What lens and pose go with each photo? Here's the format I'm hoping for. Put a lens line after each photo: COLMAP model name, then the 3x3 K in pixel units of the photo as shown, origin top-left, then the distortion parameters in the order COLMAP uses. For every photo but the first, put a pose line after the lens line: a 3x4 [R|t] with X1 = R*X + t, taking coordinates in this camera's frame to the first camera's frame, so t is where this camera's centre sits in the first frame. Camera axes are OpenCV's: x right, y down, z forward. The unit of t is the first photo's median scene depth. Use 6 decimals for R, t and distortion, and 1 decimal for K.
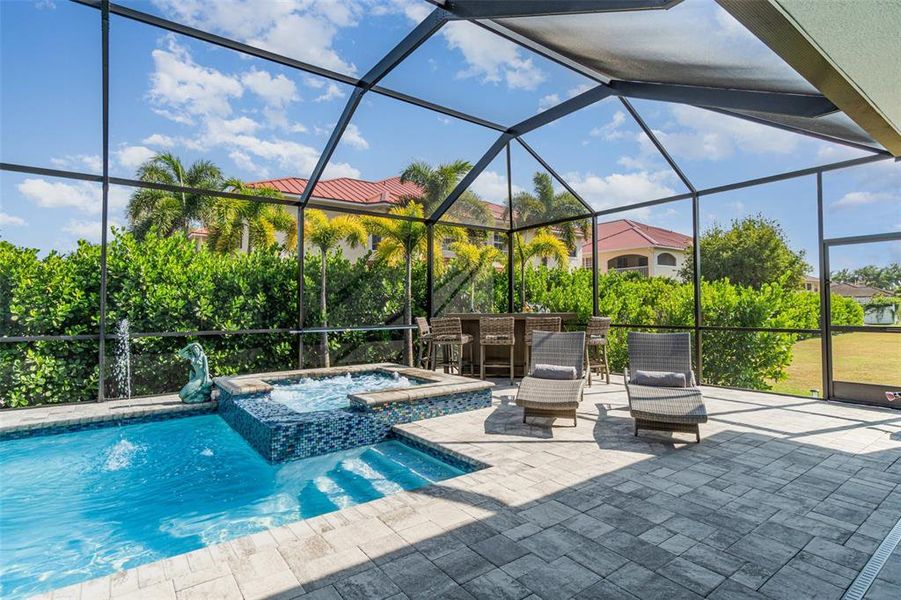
lens RADIAL K [[457.3, 0, 441.3], [0, 457.3, 302.1], [0, 0, 1]] dist [0.000982, 0.000156]
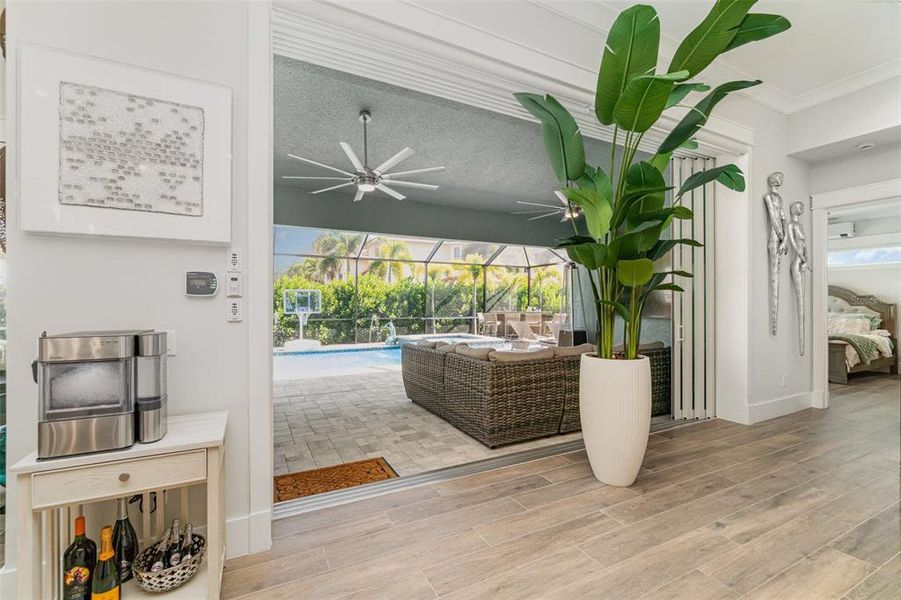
lens RADIAL K [[406.0, 0, 448.9], [0, 406.0, 298.4], [0, 0, 1]] dist [-0.000447, 0.000012]
pose [[0.989978, 0.007230, -0.141035, 0.079129], [-0.006220, 0.999952, 0.007601, -0.048406], [0.141083, -0.006648, 0.989975, -0.902448]]
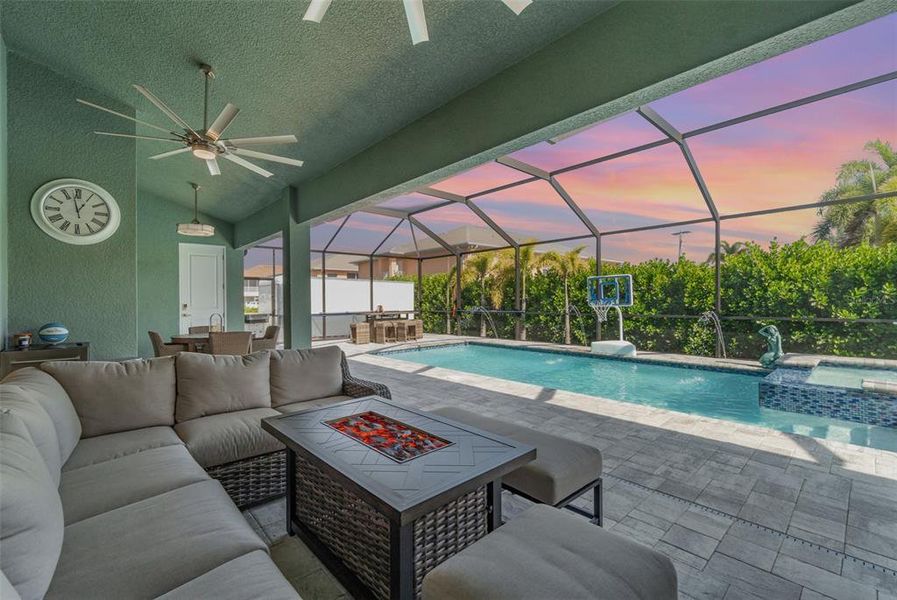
lens RADIAL K [[388.9, 0, 442.6], [0, 388.9, 299.5], [0, 0, 1]] dist [-0.000222, 0.000163]
pose [[0.101738, 0.004246, -0.994802, 0.382134], [0.024308, 0.999682, 0.006753, -0.015650], [0.994514, -0.024869, 0.101602, -0.072361]]
